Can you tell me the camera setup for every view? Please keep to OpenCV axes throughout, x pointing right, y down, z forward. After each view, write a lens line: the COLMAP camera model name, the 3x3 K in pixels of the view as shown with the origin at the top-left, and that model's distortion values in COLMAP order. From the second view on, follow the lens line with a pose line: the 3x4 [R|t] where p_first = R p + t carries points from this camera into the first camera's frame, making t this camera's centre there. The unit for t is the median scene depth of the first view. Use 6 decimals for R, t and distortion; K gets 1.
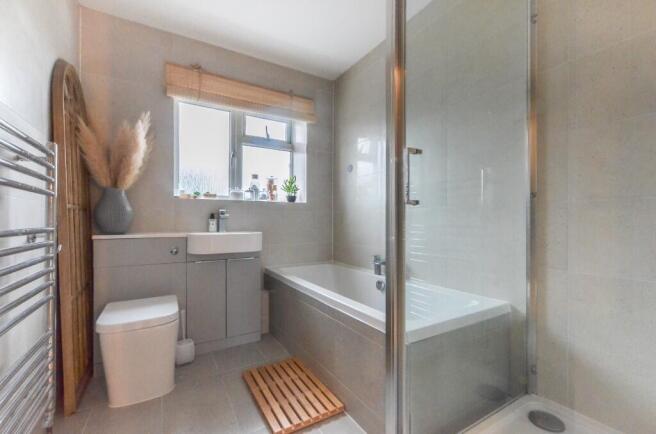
lens RADIAL K [[287.0, 0, 328.3], [0, 287.0, 218.4], [0, 0, 1]] dist [-0.011944, -0.000292]
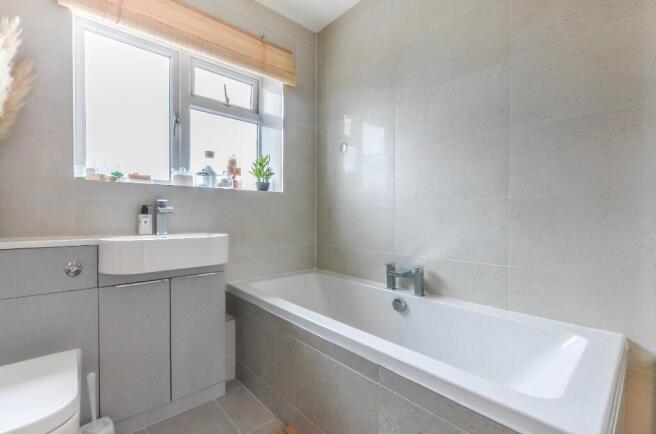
lens RADIAL K [[287.0, 0, 328.6], [0, 287.0, 219.1], [0, 0, 1]] dist [-0.011944, -0.000292]
pose [[0.980087, -0.001595, 0.198563, -0.120133], [-0.001851, 0.999851, 0.017168, 0.001792], [-0.198561, -0.017194, 0.979938, 0.274659]]
